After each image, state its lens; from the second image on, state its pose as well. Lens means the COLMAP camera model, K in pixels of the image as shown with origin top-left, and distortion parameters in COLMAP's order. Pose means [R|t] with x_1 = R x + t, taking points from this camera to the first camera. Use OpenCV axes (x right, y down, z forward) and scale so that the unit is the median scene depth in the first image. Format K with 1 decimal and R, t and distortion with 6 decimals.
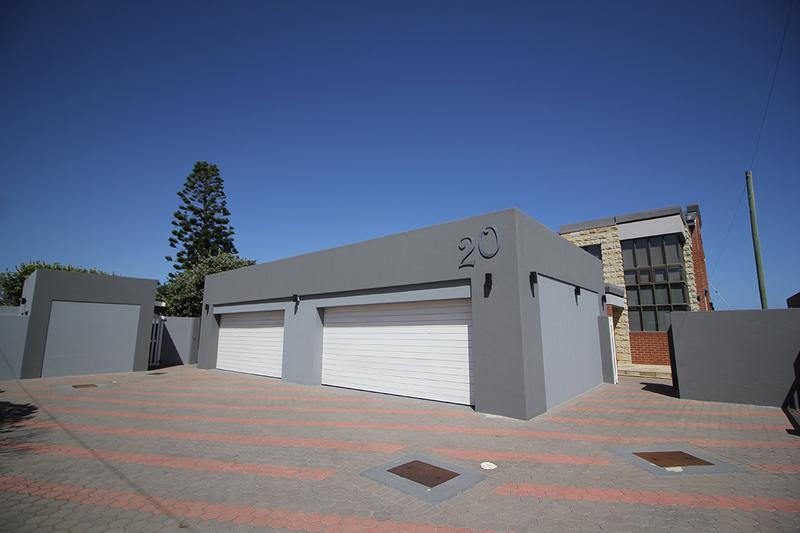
lens RADIAL K [[370.8, 0, 401.5], [0, 370.8, 267.0], [0, 0, 1]] dist [-0.002213, -0.000092]
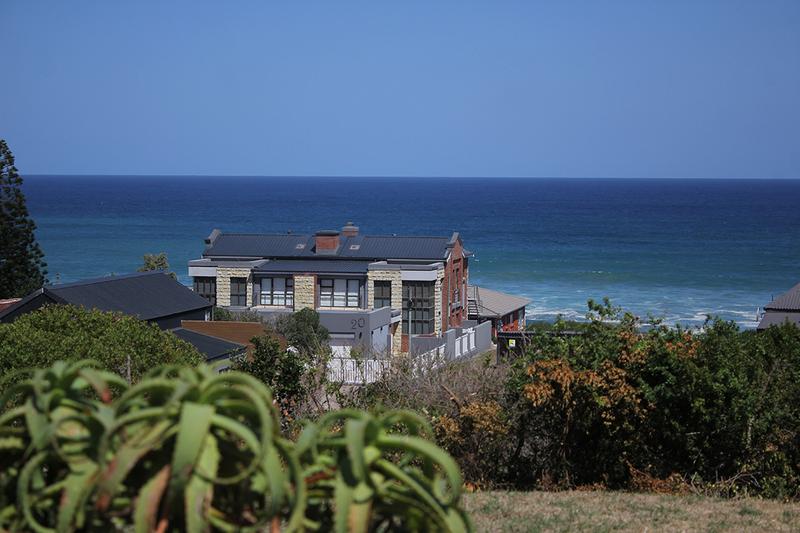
lens RADIAL K [[2024.2, 0, 400.6], [0, 2024.2, 266.9], [0, 0, 1]] dist [0.345363, 0.000000]
pose [[0.875946, -0.019513, 0.482014, -3.954167], [-0.088205, 0.975859, 0.199797, -2.030130], [-0.474277, -0.217528, 0.853079, -7.021151]]
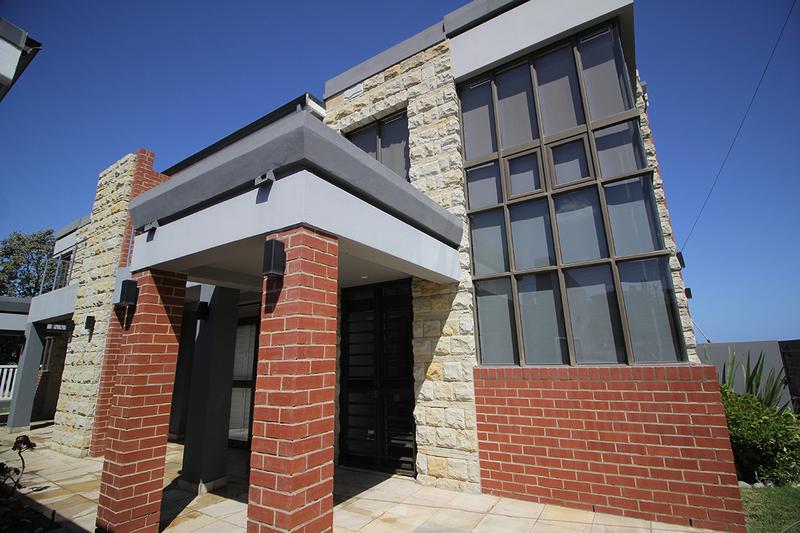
lens RADIAL K [[370.8, 0, 400.8], [0, 370.8, 260.7], [0, 0, 1]] dist [-0.002213, -0.000092]
pose [[0.982176, 0.028244, 0.185831, 0.509234], [-0.011338, 0.995748, -0.091418, 0.122103], [-0.187623, 0.087682, 0.978320, 0.736008]]
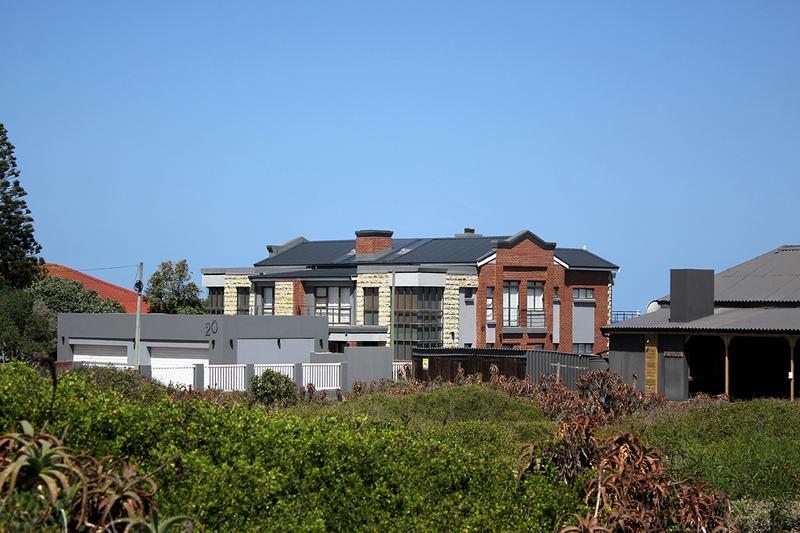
lens RADIAL K [[2024.2, 0, 399.8], [0, 2024.2, 267.5], [0, 0, 1]] dist [0.345363, 0.000000]
pose [[0.994902, 0.009374, -0.100407, 1.343046], [0.005460, 0.989202, 0.146459, -1.160234], [0.100696, -0.146261, 0.984108, -5.789336]]
